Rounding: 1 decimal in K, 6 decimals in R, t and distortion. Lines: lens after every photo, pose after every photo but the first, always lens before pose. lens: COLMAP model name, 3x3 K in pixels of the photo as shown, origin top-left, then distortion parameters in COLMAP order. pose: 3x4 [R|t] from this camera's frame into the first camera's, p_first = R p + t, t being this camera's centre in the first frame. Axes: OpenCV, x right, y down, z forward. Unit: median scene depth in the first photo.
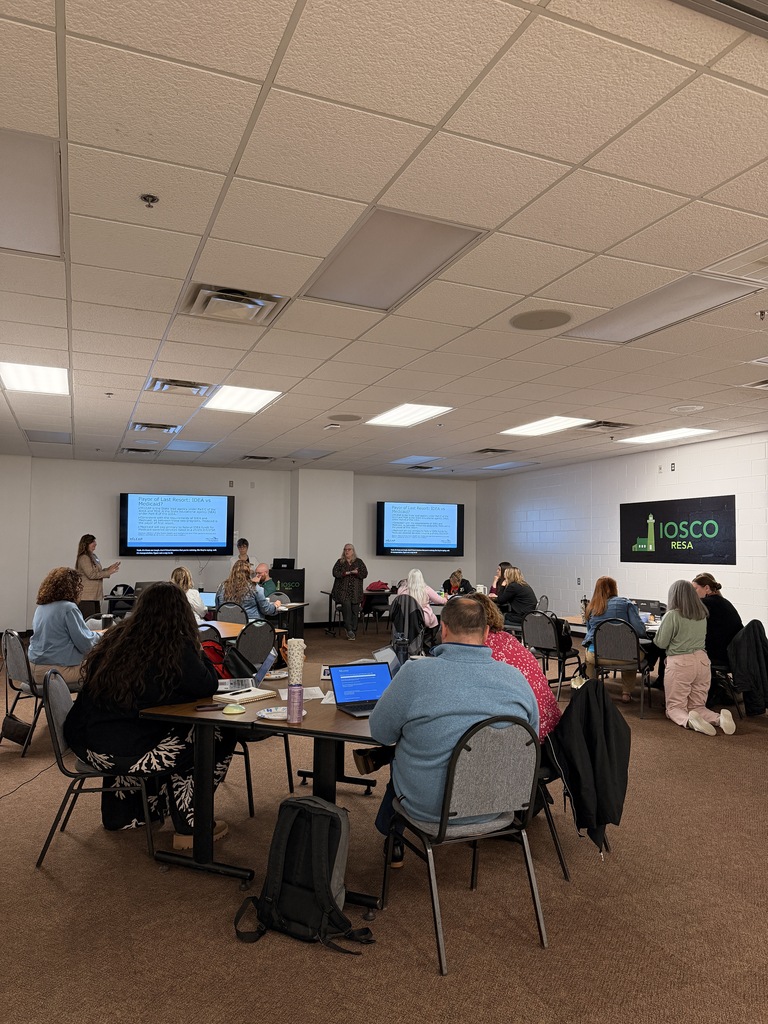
lens RADIAL K [[725.5, 0, 375.6], [0, 725.5, 514.6], [0, 0, 1]] dist [0.022840, -0.002113]
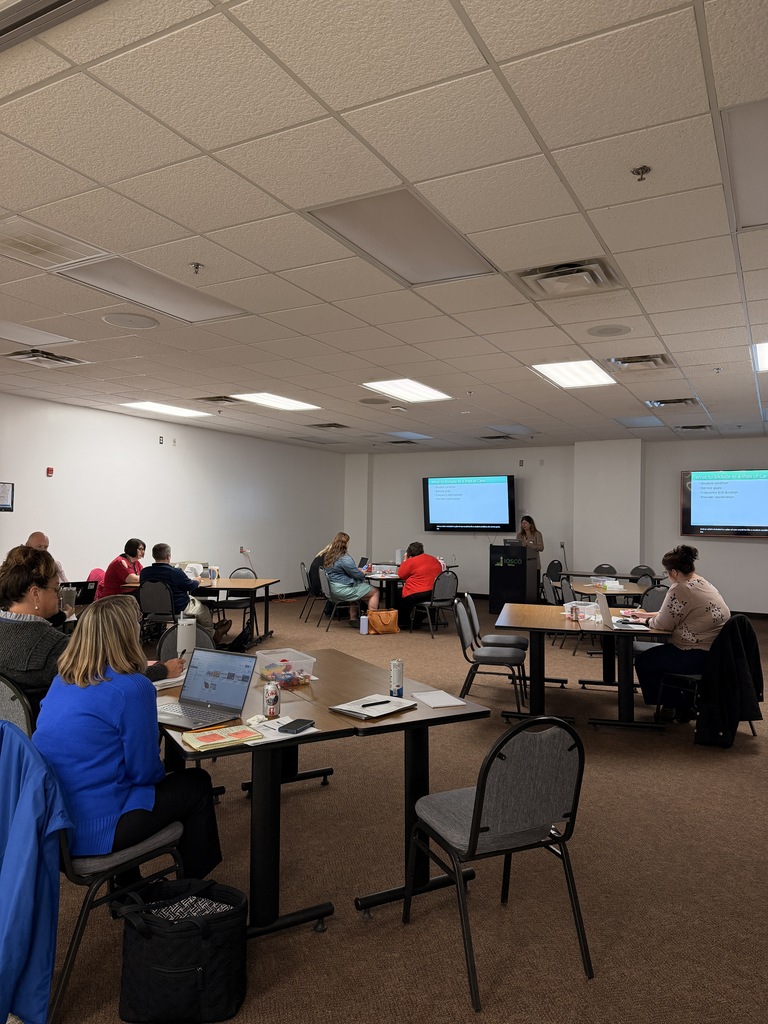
lens RADIAL K [[725.5, 0, 375.6], [0, 725.5, 514.6], [0, 0, 1]] dist [0.022840, -0.002113]
pose [[0.623671, -0.012587, -0.781586, 0.500874], [0.032282, 0.999432, 0.009665, 0.014082], [0.781020, -0.031259, 0.623723, 0.212785]]
